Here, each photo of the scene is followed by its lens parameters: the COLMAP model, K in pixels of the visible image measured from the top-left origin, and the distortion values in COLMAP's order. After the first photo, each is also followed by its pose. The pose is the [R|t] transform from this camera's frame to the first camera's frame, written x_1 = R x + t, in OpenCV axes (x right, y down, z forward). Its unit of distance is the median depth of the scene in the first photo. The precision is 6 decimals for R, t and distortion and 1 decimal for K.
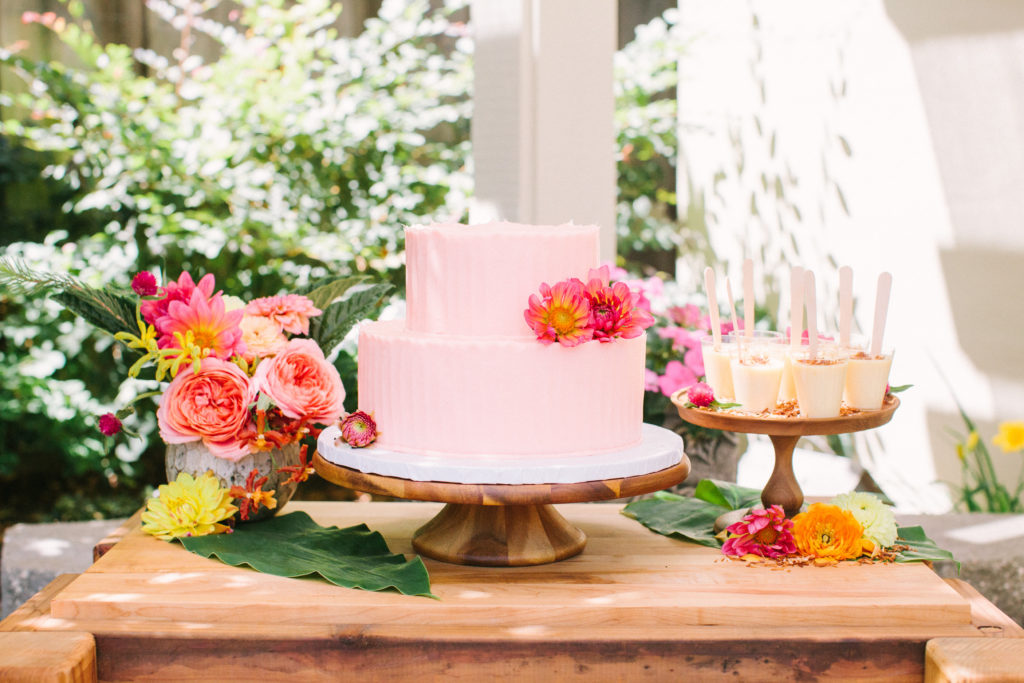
lens RADIAL K [[1496.0, 0, 513.8], [0, 1496.0, 360.6], [0, 0, 1]] dist [-0.163274, 0.157657]
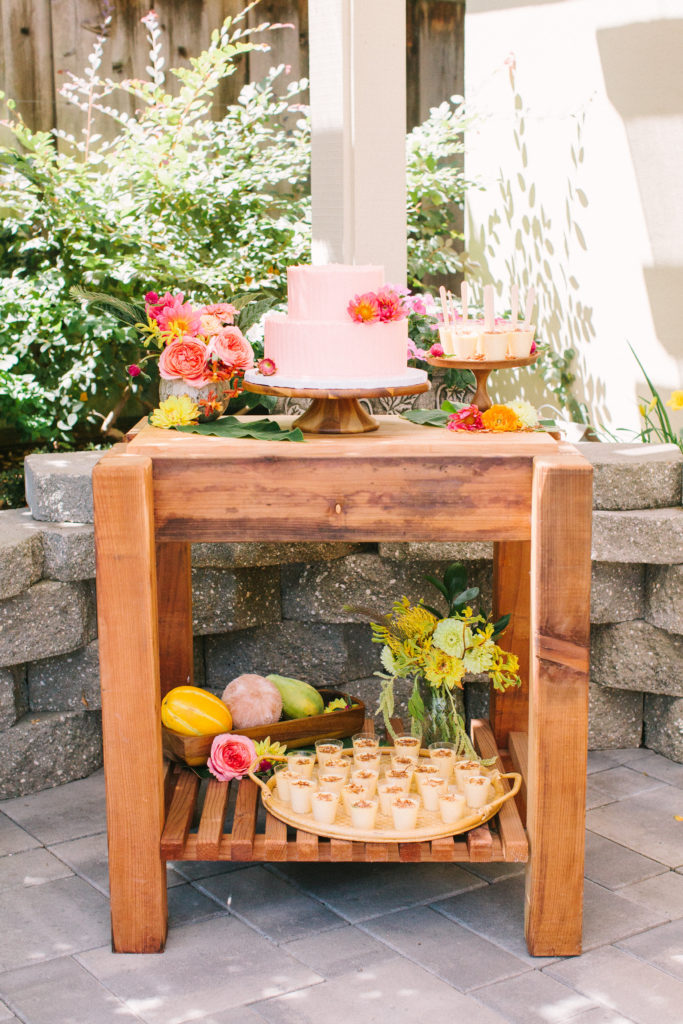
lens RADIAL K [[1522.2, 0, 344.5], [0, 1522.2, 478.0], [0, 0, 1]] dist [-0.149810, 0.036877]
pose [[0.999935, -0.010901, 0.003452, -0.005679], [0.010676, 0.998160, 0.059686, 0.066122], [-0.004096, -0.059646, 0.998211, -0.969146]]
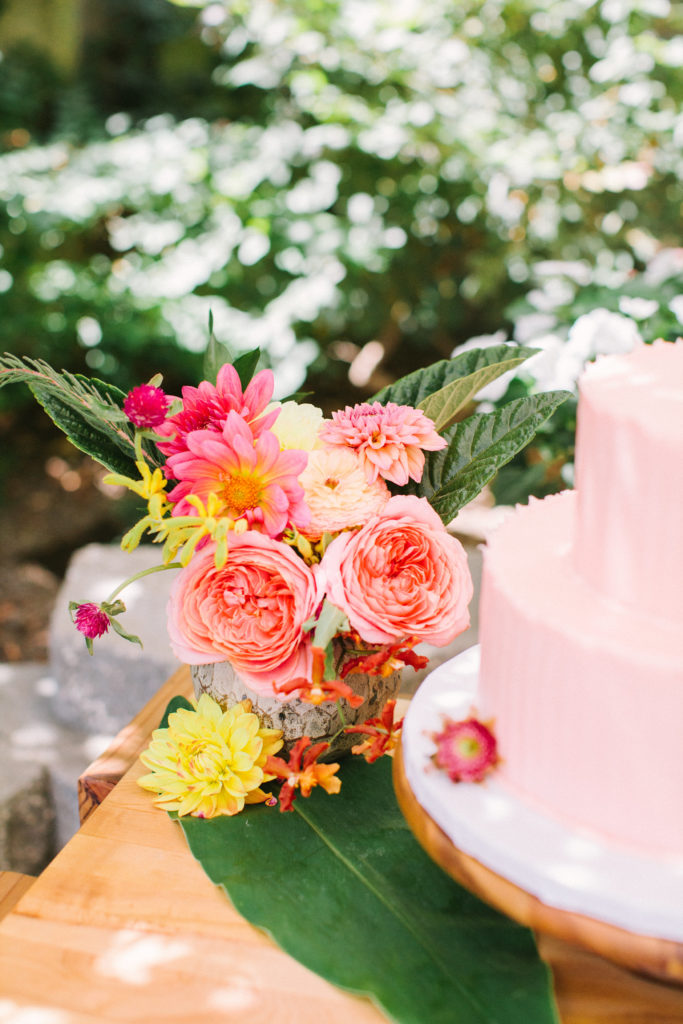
lens RADIAL K [[1522.2, 0, 344.5], [0, 1522.2, 478.0], [0, 0, 1]] dist [-0.149810, 0.036877]
pose [[0.964159, 0.092508, -0.248676, -0.014631], [-0.040367, 0.977483, 0.207116, -0.149652], [0.262236, -0.189654, 0.946184, 0.418977]]
